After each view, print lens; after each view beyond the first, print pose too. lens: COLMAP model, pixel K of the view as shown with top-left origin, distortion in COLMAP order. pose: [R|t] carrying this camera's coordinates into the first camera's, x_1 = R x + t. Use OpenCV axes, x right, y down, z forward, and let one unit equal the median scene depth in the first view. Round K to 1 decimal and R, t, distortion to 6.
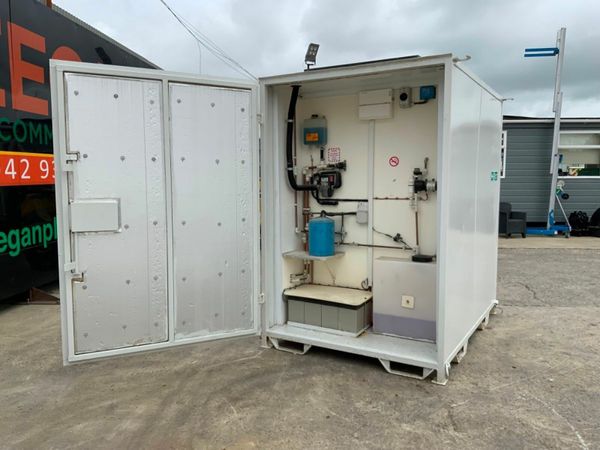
lens RADIAL K [[496.3, 0, 299.9], [0, 496.3, 226.3], [0, 0, 1]] dist [0.084458, -0.172655]
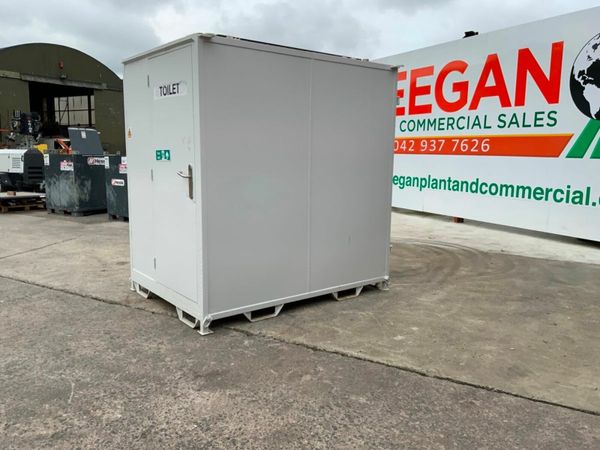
lens RADIAL K [[496.3, 0, 299.9], [0, 496.3, 226.3], [0, 0, 1]] dist [0.084458, -0.172655]
pose [[-0.930759, -0.069909, 0.358887, -0.301599], [0.022454, 0.968770, 0.246944, -0.213988], [-0.364942, 0.237904, -0.900122, 2.142364]]
